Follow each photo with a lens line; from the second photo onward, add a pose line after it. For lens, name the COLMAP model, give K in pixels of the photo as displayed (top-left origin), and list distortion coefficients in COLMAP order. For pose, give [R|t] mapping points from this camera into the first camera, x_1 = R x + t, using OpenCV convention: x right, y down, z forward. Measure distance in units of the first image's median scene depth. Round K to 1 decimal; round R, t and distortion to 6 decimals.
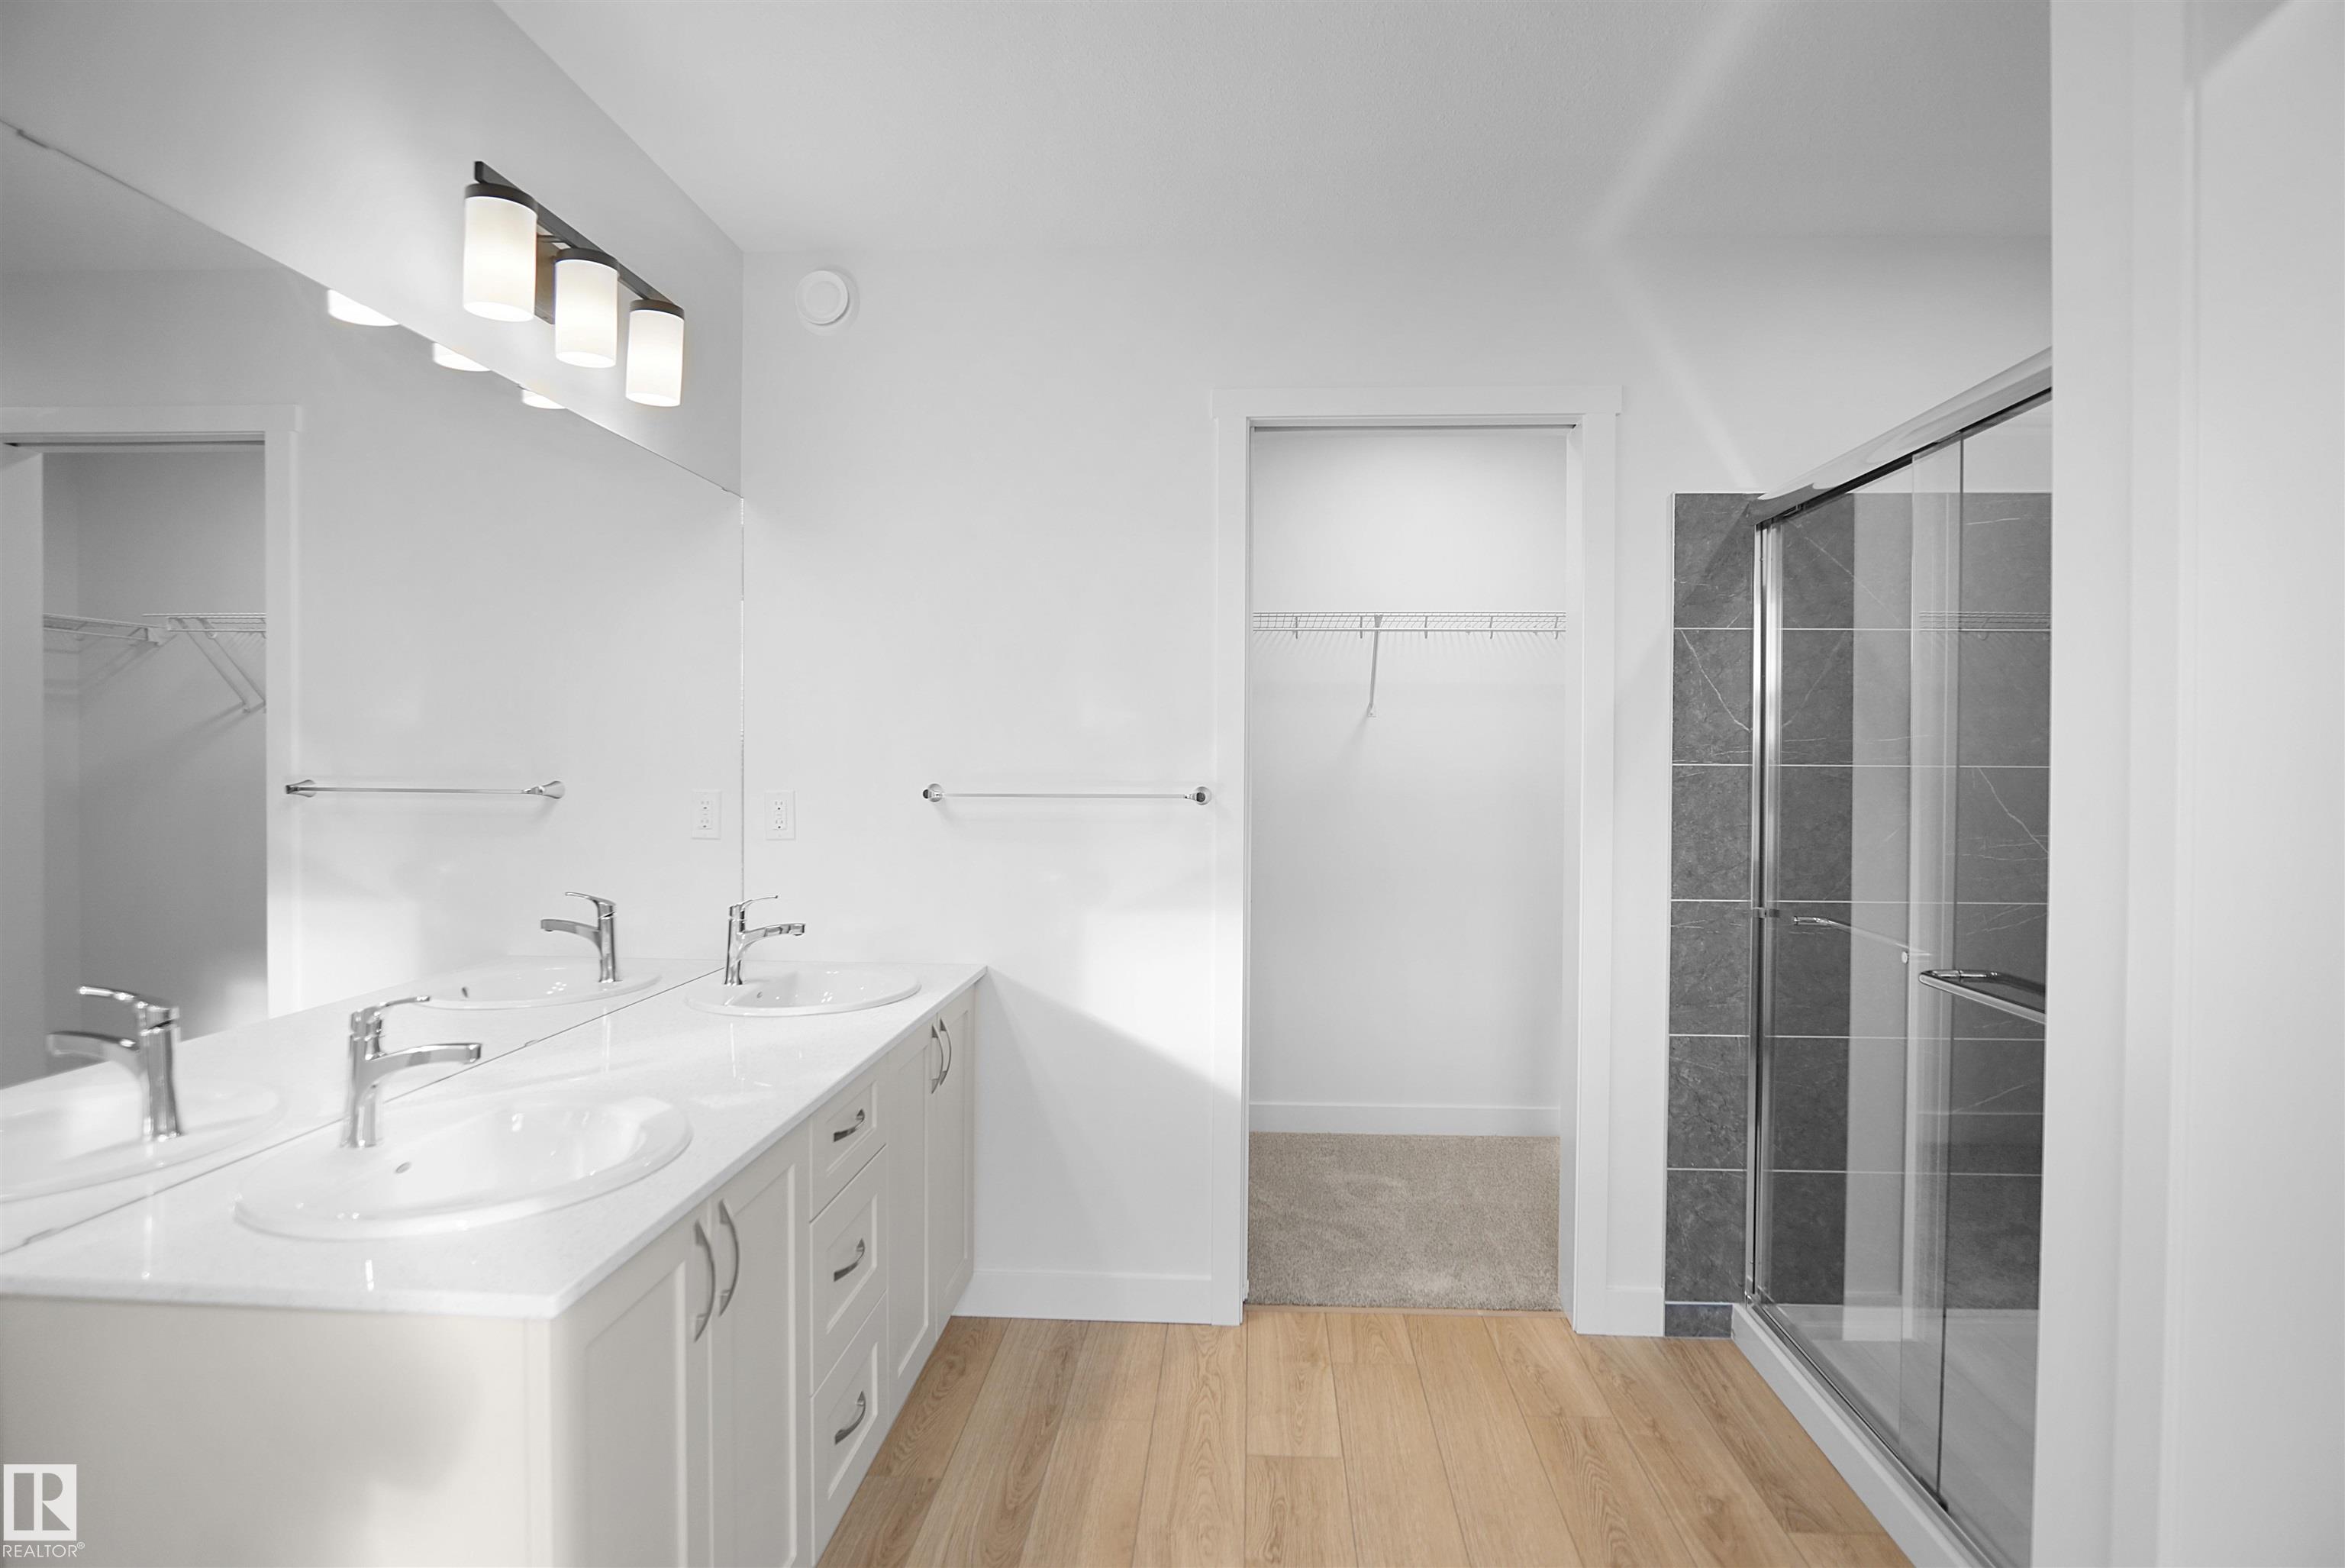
lens RADIAL K [[1275.7, 0, 1161.3], [0, 1275.7, 753.8], [0, 0, 1]] dist [-0.030358, -0.000405]
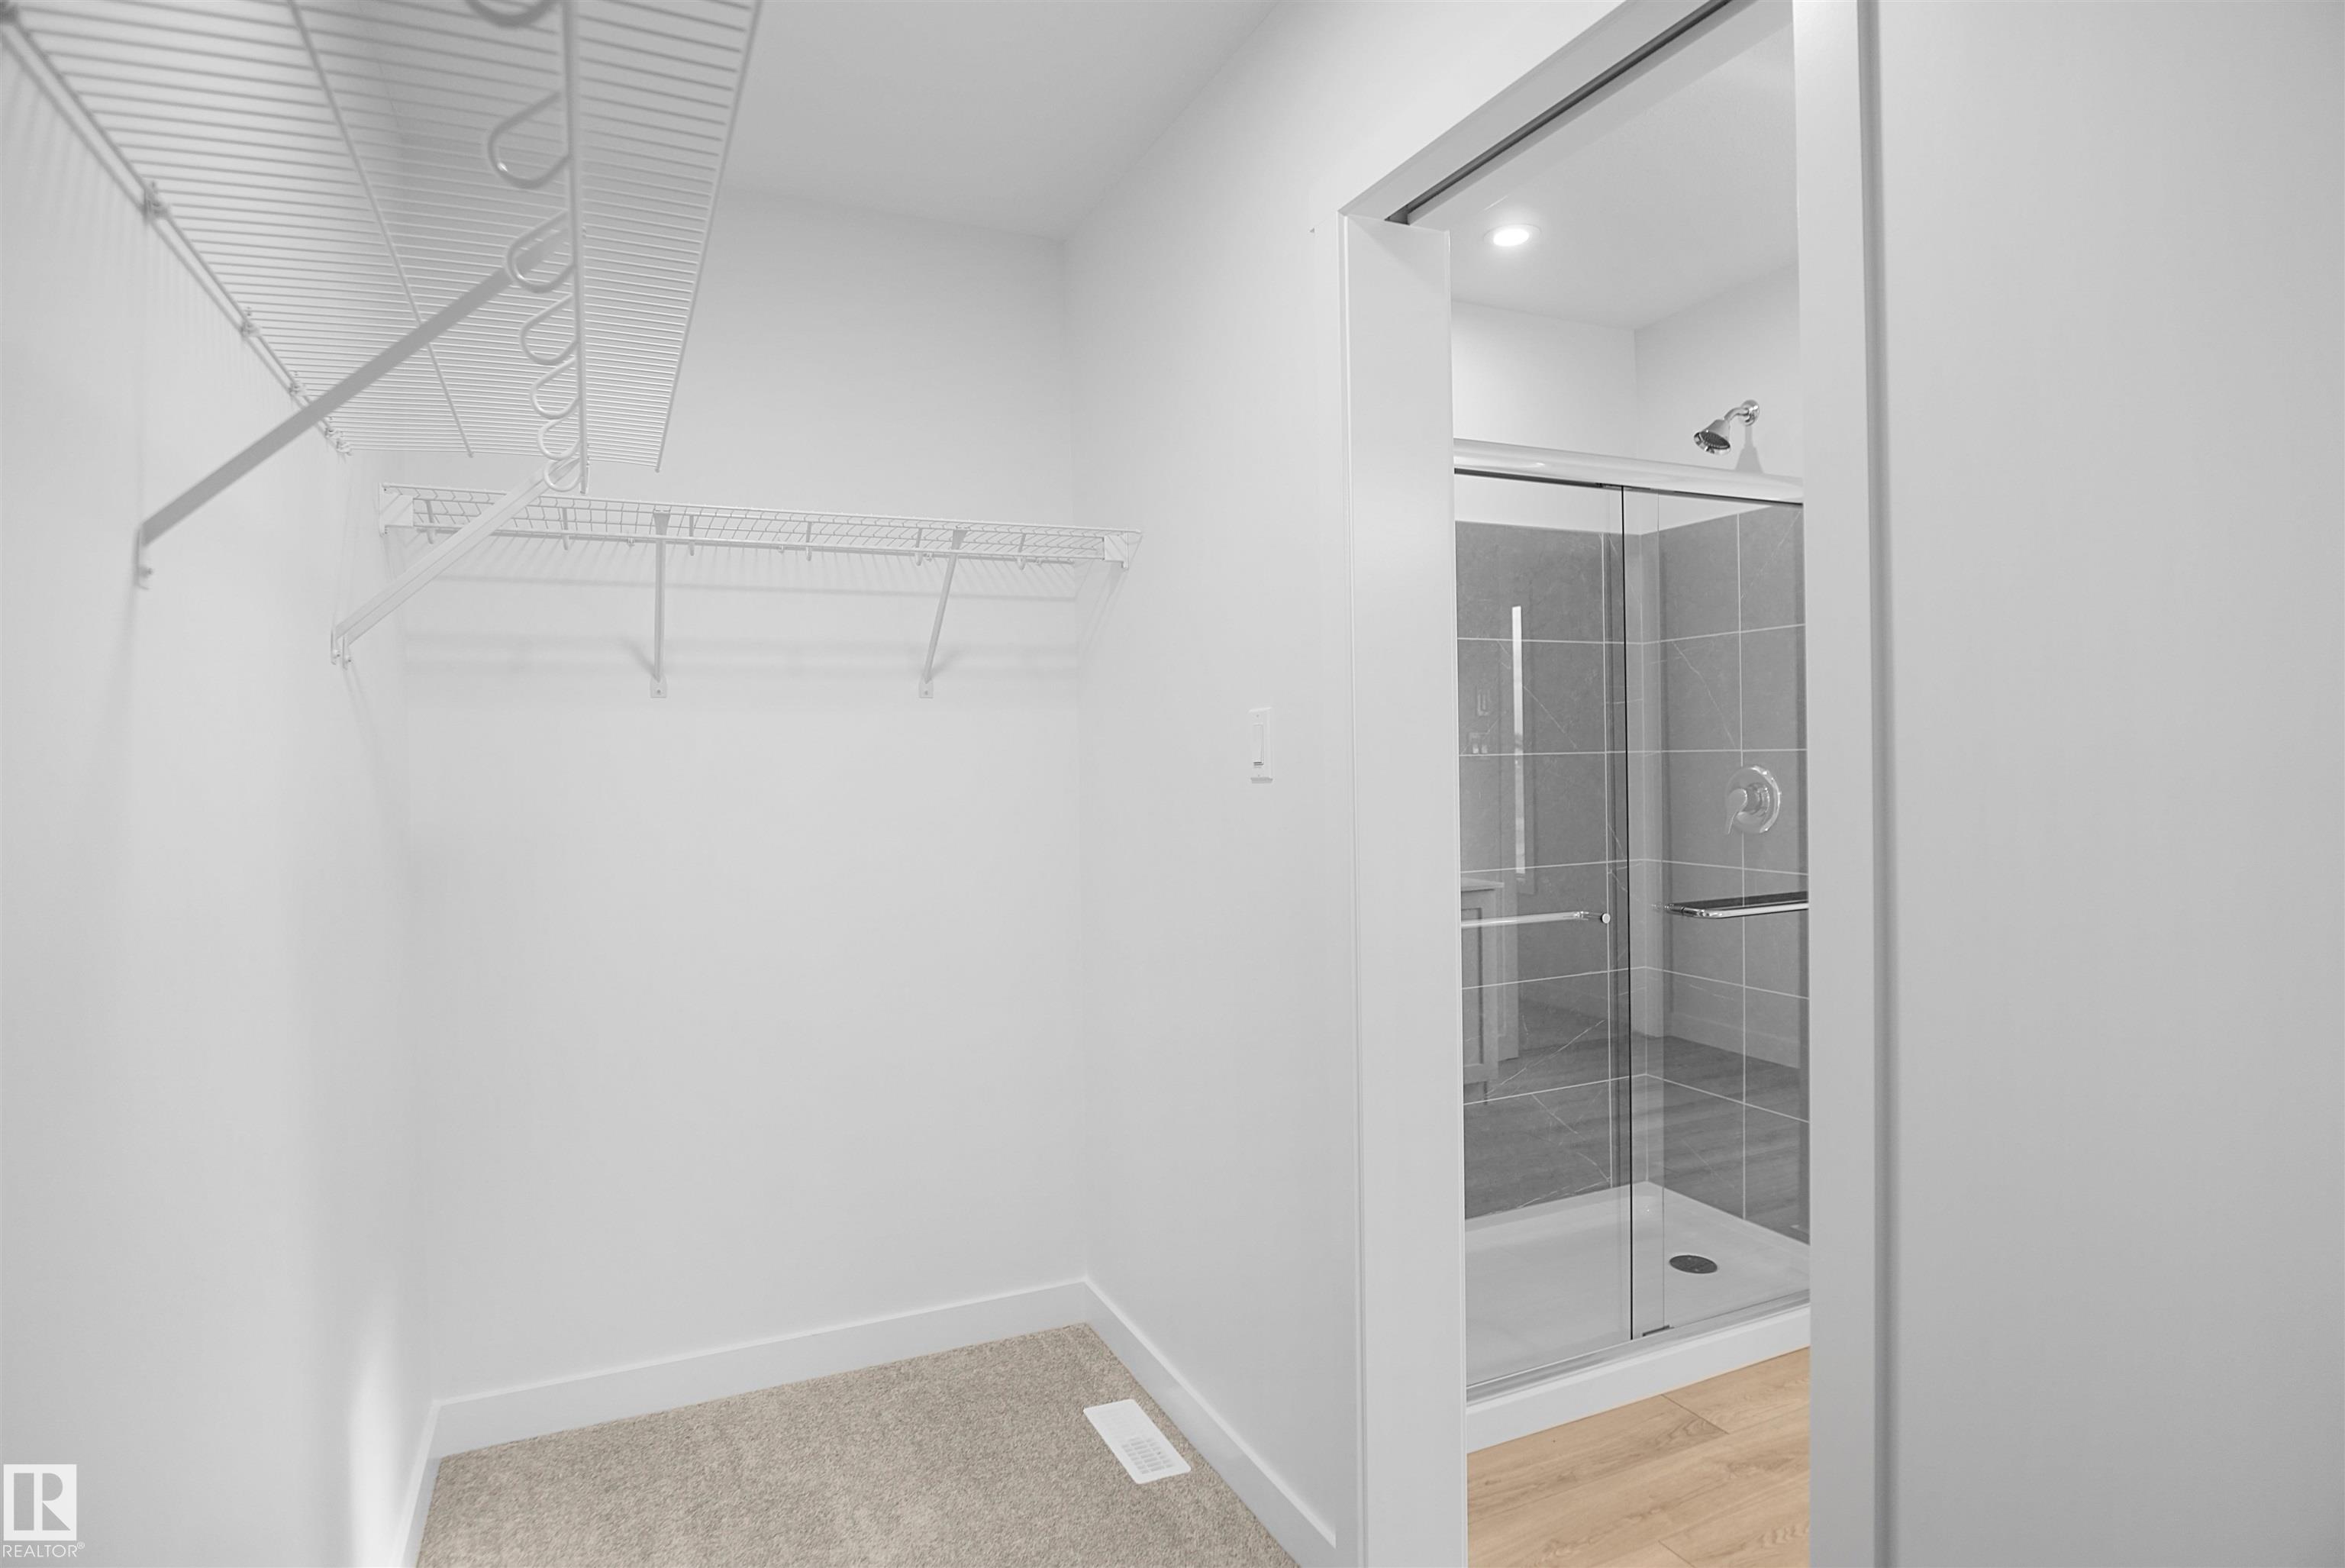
lens RADIAL K [[1275.7, 0, 1161.3], [0, 1275.7, 753.8], [0, 0, 1]] dist [-0.030358, -0.000405]
pose [[-0.473057, -0.000747, 0.881032, -0.194460], [0.017888, 0.999785, 0.010452, -0.012733], [-0.880850, 0.020704, -0.472942, 1.469423]]
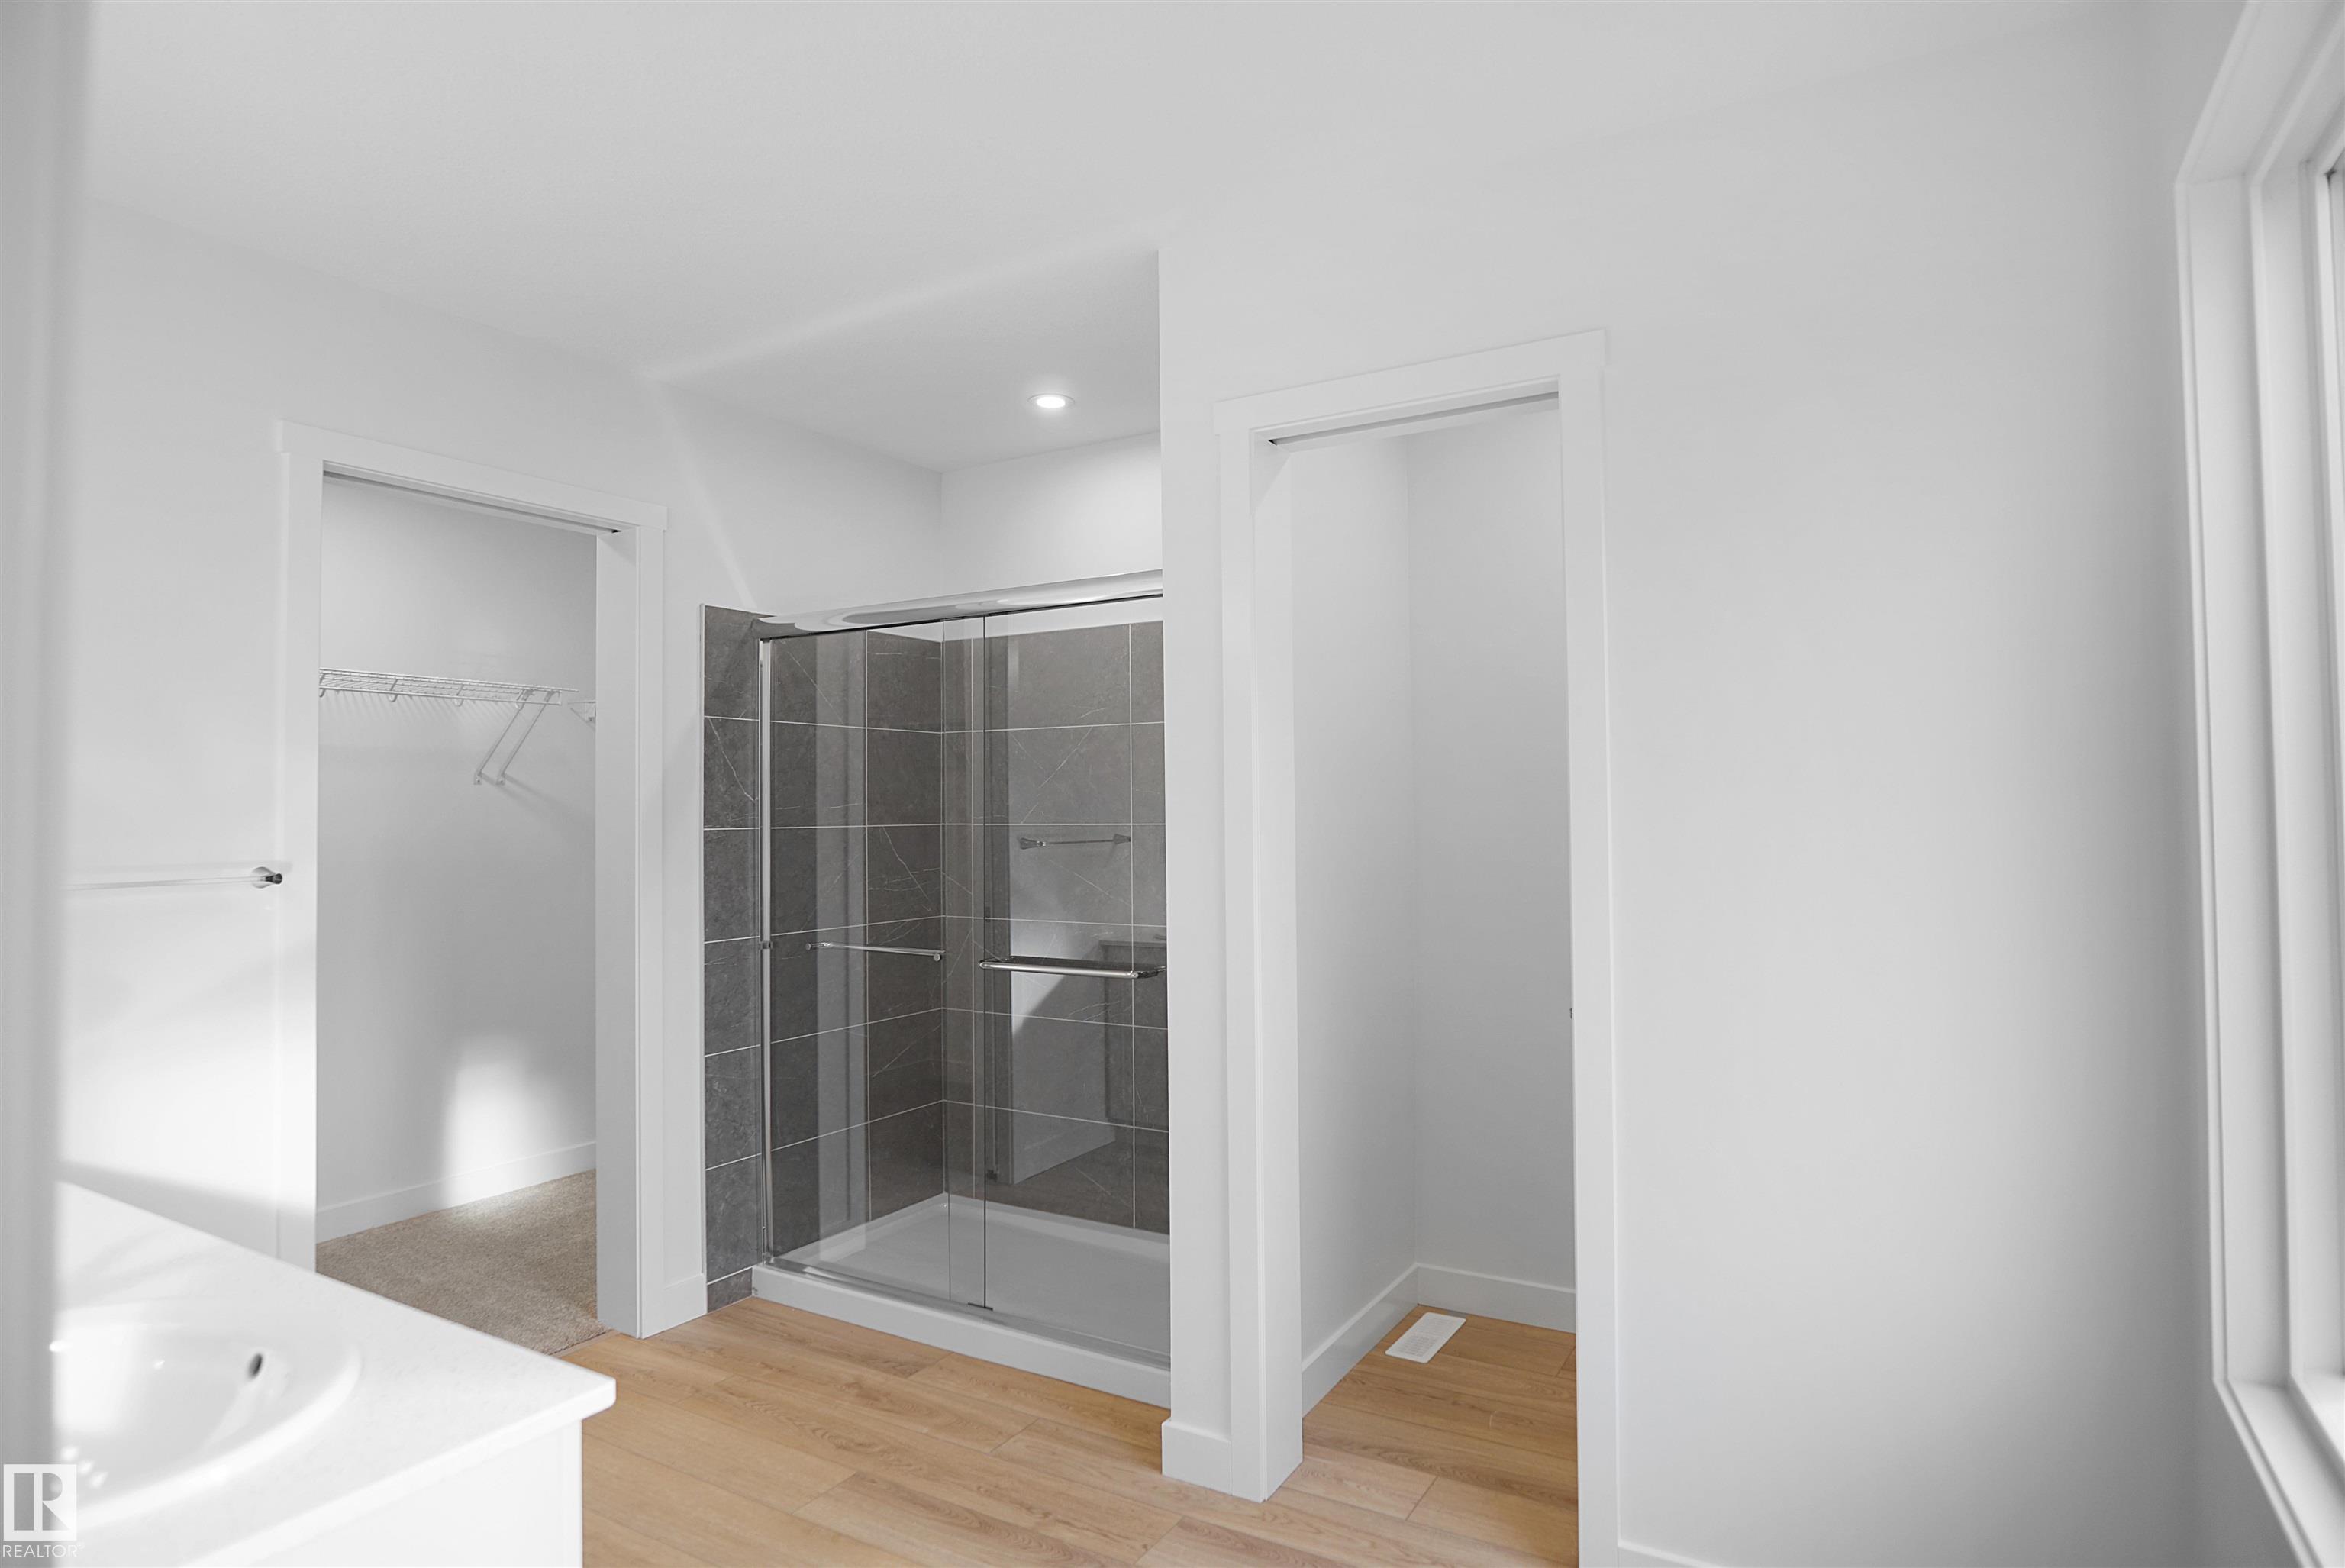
lens RADIAL K [[1275.7, 0, 1161.3], [0, 1275.7, 753.8], [0, 0, 1]] dist [-0.030358, -0.000405]
pose [[0.462943, 0.031766, 0.885819, -0.468594], [0.019047, 0.998770, -0.045771, 0.000515], [-0.886183, 0.038062, 0.461769, 0.057080]]
